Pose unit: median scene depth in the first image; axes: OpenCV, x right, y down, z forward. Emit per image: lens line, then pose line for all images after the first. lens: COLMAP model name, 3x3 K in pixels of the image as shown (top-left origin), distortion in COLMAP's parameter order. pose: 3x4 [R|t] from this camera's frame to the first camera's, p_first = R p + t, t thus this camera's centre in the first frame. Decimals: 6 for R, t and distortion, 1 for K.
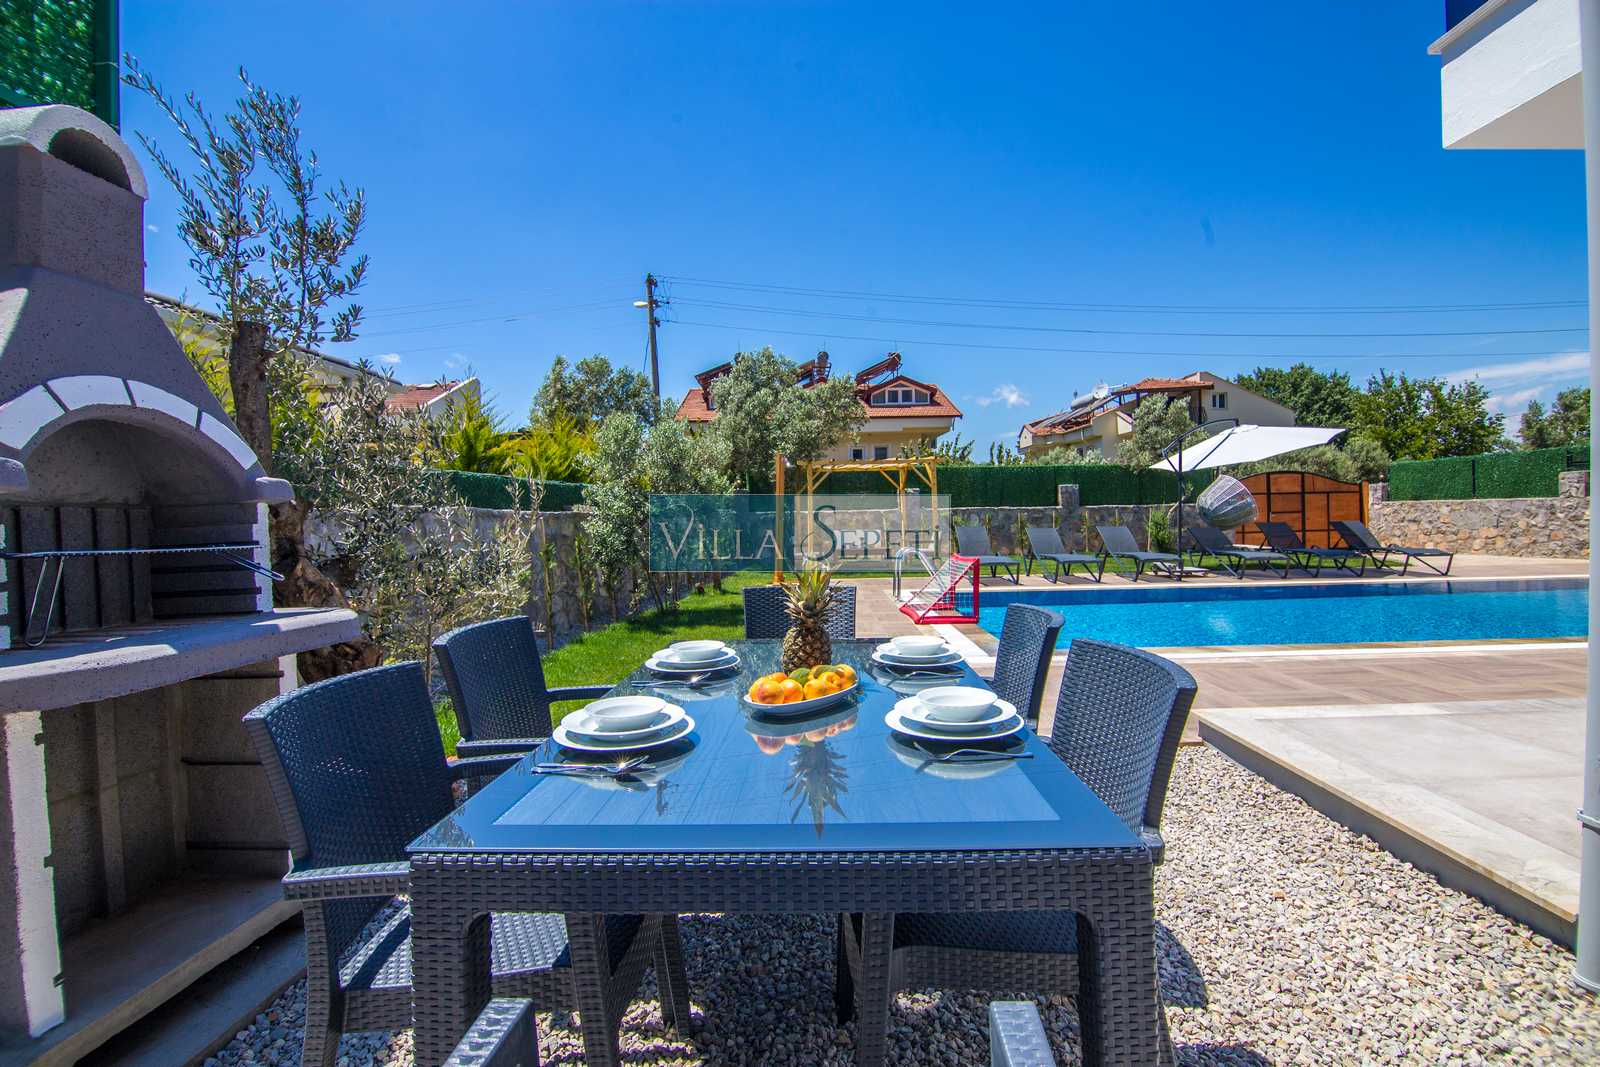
lens RADIAL K [[709.8, 0, 803.2], [0, 709.8, 530.3], [0, 0, 1]] dist [-0.004296, -0.008722]
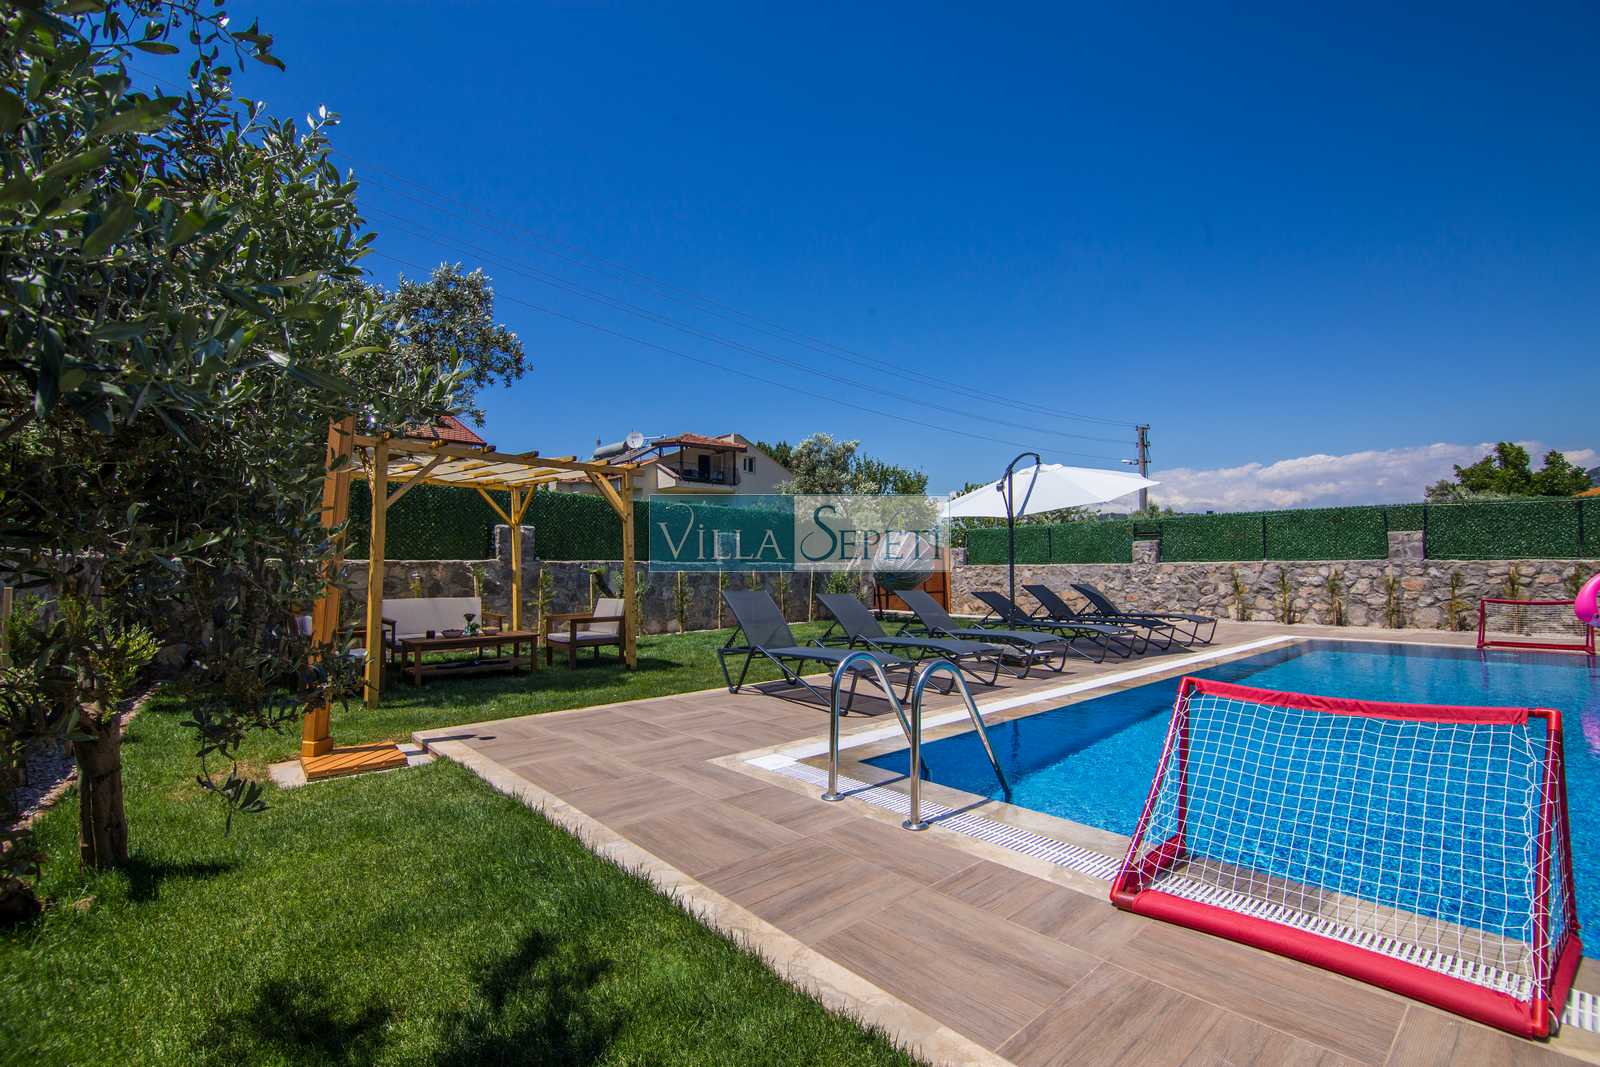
lens RADIAL K [[709.8, 0, 803.2], [0, 709.8, 530.3], [0, 0, 1]] dist [-0.004296, -0.008722]
pose [[0.738687, 0.054267, 0.671860, -0.063747], [0.003858, 0.996397, -0.084721, -0.004028], [-0.674037, 0.065174, 0.735817, 0.378474]]
